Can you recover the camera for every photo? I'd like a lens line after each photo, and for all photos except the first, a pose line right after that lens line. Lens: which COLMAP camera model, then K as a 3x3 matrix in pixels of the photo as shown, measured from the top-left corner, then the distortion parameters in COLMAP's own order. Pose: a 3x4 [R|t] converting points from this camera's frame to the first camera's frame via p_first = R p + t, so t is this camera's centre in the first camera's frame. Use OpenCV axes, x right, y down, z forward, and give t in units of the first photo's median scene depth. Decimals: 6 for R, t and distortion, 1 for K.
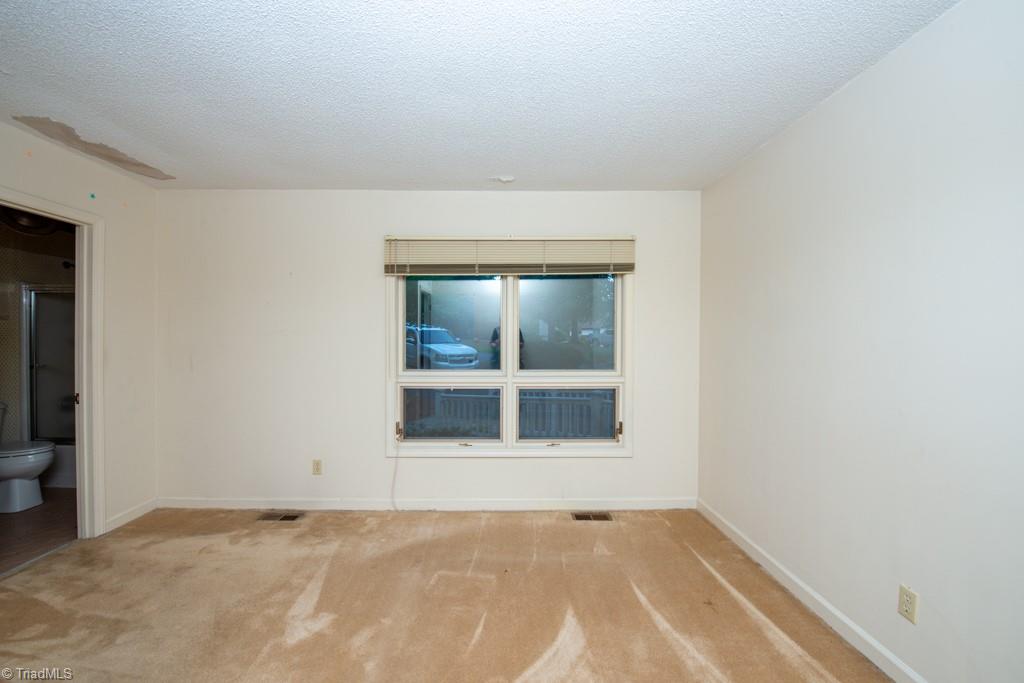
lens RADIAL K [[405.7, 0, 509.7], [0, 405.7, 342.1], [0, 0, 1]] dist [-0.020743, -0.000420]
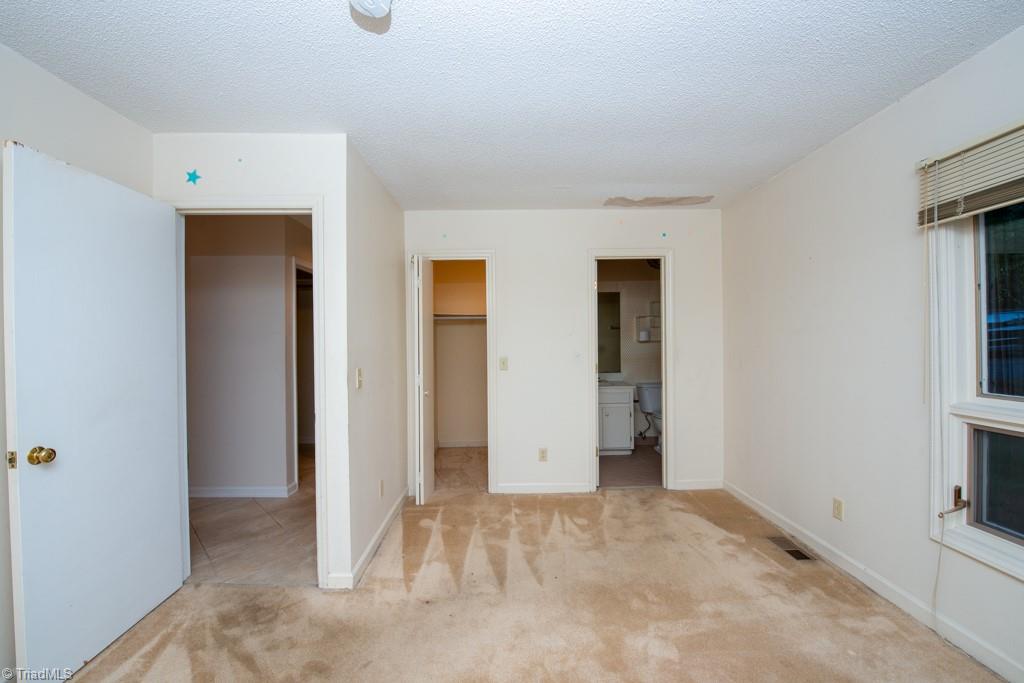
lens RADIAL K [[405.7, 0, 509.7], [0, 405.7, 342.1], [0, 0, 1]] dist [-0.020743, -0.000420]
pose [[0.004001, -0.003703, -0.999985, 0.304009], [0.008896, 0.999954, -0.003667, -0.003873], [0.999952, -0.008881, 0.004034, 0.448921]]
